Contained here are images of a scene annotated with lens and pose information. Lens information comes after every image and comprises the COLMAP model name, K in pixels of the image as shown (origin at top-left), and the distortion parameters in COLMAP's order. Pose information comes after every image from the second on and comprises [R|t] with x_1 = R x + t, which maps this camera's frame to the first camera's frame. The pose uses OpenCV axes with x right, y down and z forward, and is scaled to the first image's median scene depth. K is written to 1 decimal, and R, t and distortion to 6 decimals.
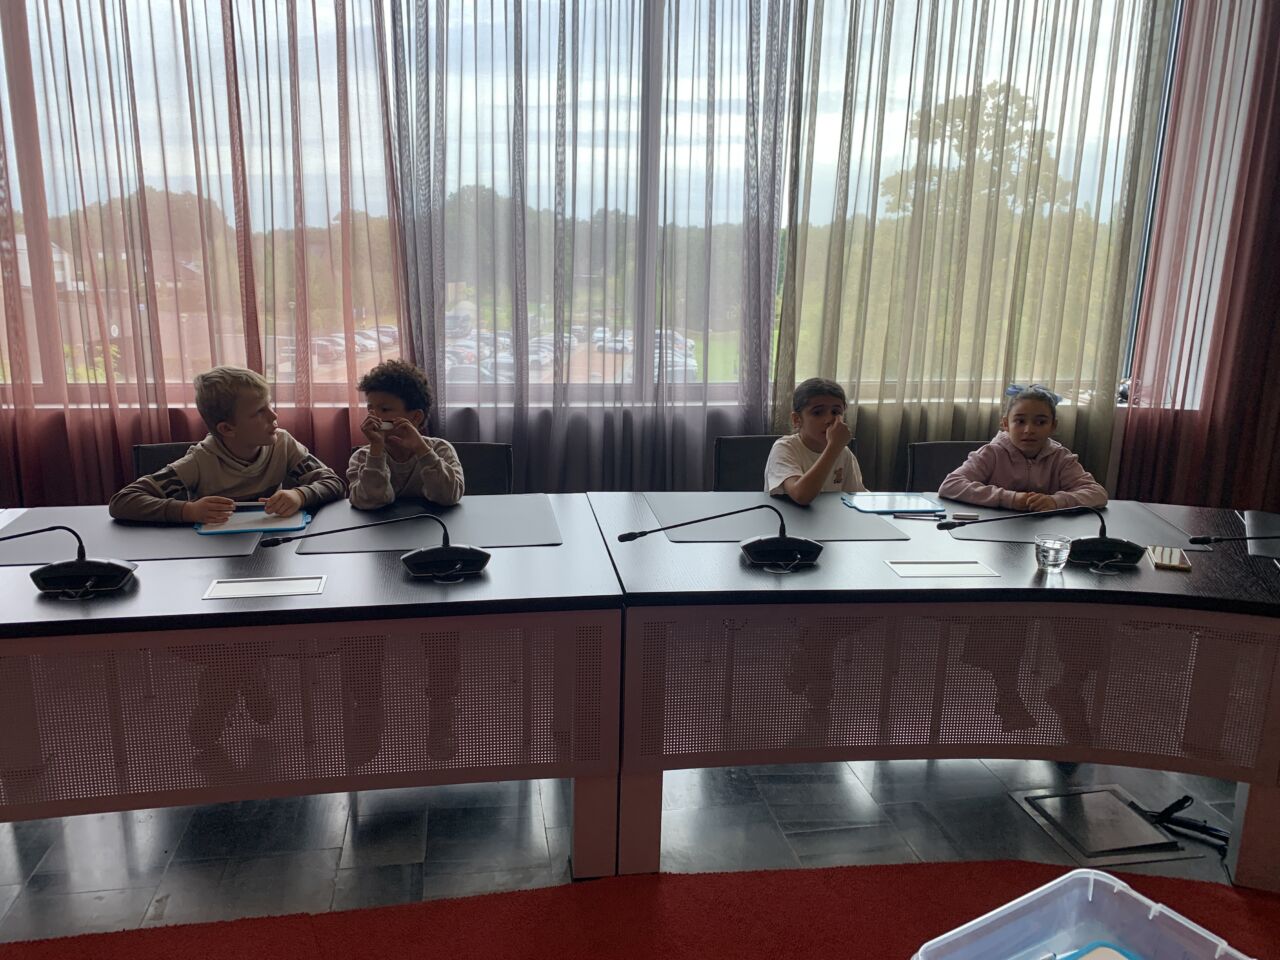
lens RADIAL K [[957.7, 0, 640.0], [0, 957.7, 480.0], [0, 0, 1]] dist [-0.002255, -0.003463]
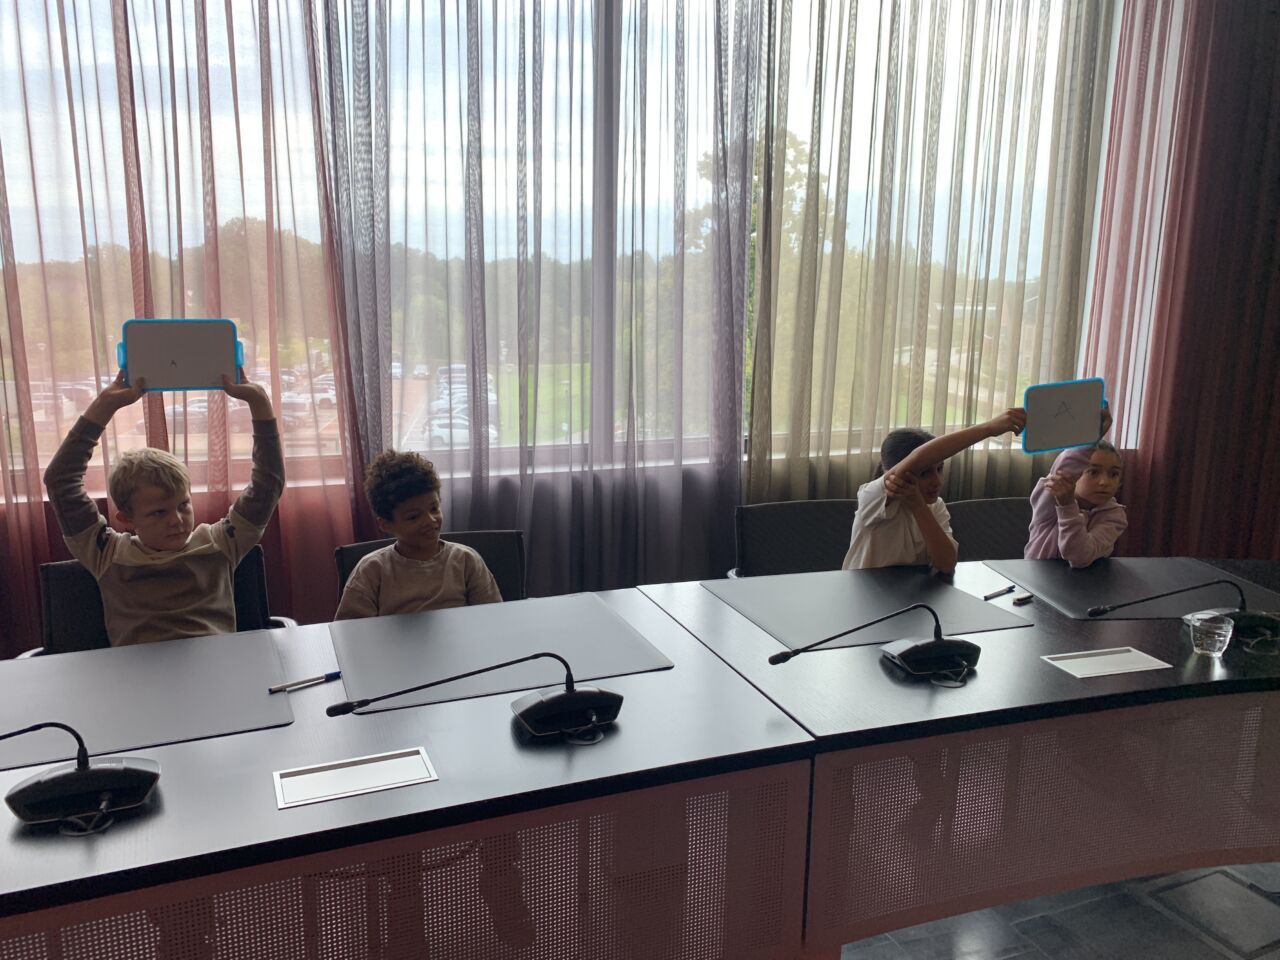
lens RADIAL K [[967.8, 0, 633.0], [0, 967.8, 477.2], [0, 0, 1]] dist [-0.004074, 0.002481]
pose [[0.974452, -0.041520, 0.220726, -0.177530], [0.049993, 0.998206, -0.032936, -0.038953], [-0.218963, 0.043129, 0.974780, 0.128543]]
